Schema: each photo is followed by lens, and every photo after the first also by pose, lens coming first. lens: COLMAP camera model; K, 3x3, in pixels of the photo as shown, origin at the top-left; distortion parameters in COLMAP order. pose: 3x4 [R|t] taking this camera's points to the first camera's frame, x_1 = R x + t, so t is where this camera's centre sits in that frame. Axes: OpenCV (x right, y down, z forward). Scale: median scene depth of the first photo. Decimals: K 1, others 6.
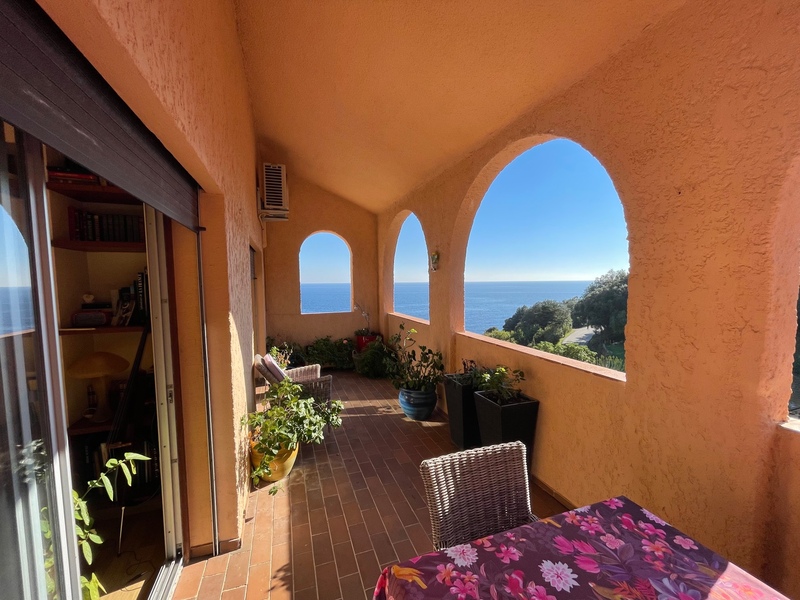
lens RADIAL K [[300.6, 0, 400.0], [0, 300.6, 300.0], [0, 0, 1]] dist [-0.016177, -0.000012]
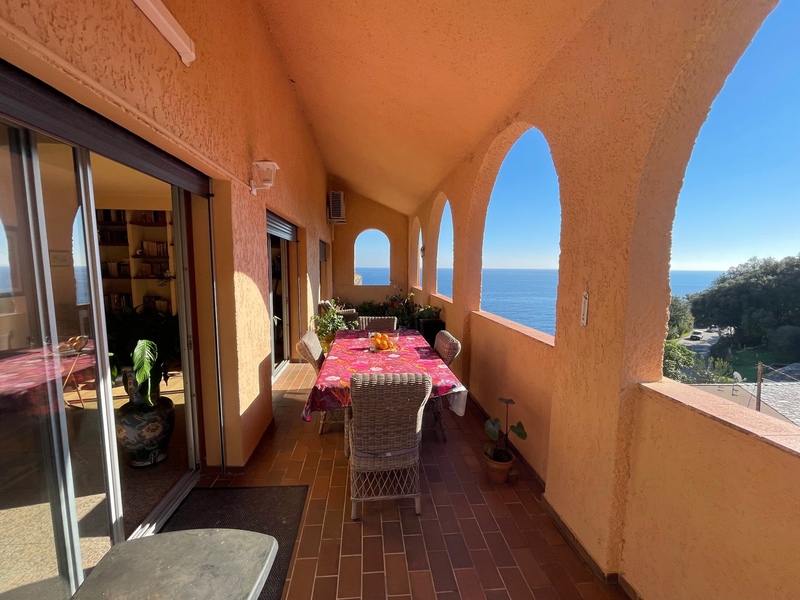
lens RADIAL K [[322.9, 0, 400.0], [0, 322.9, 300.0], [0, 0, 1]] dist [-0.042292, -0.000197]
pose [[0.962771, 0.038633, -0.267545, 0.302463], [-0.028088, 0.998674, 0.043132, 0.041742], [0.268857, -0.034011, 0.962580, -0.462383]]
